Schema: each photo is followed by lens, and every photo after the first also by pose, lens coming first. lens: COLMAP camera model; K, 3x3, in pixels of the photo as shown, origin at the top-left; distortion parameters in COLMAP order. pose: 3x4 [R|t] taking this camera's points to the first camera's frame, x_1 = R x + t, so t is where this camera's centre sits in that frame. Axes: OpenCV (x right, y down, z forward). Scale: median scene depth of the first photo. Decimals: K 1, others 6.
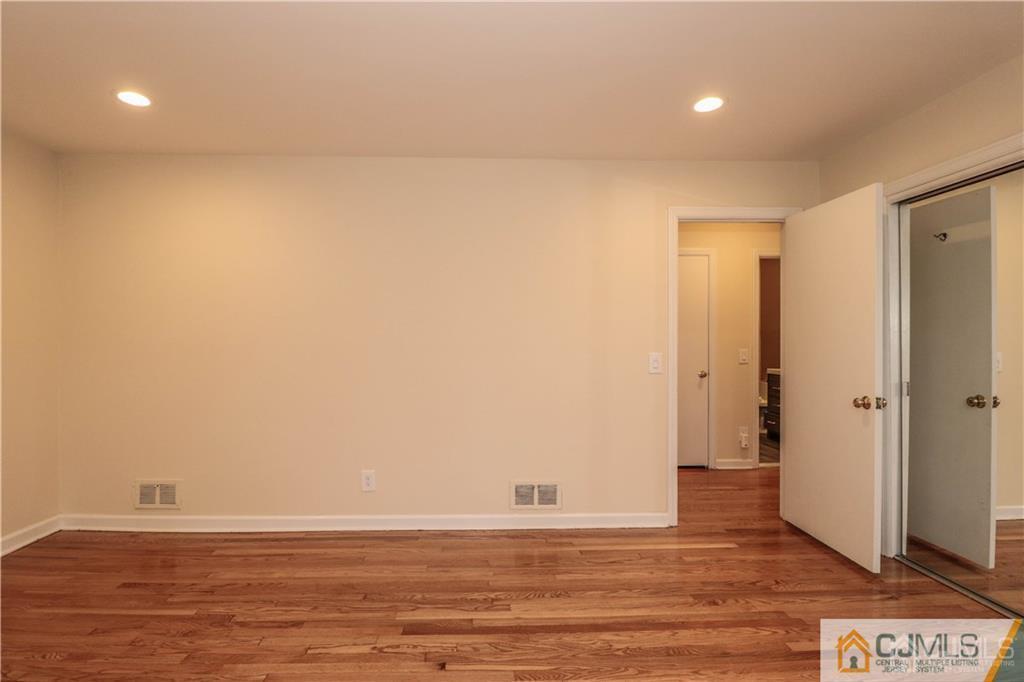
lens RADIAL K [[489.2, 0, 511.7], [0, 489.2, 337.4], [0, 0, 1]] dist [0.003249, -0.011925]
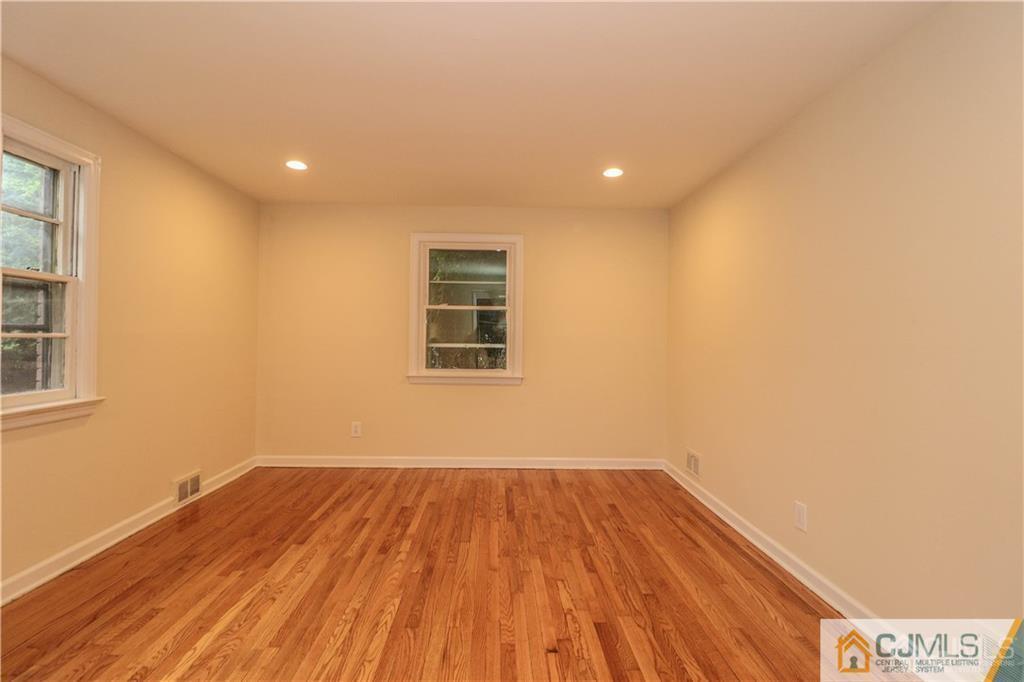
lens RADIAL K [[489.2, 0, 511.7], [0, 489.2, 337.4], [0, 0, 1]] dist [0.003249, -0.011925]
pose [[-0.029922, -0.004292, -0.999543, 0.747313], [-0.006244, 0.999972, -0.004107, 0.005152], [0.999533, 0.006118, -0.029948, 0.772060]]
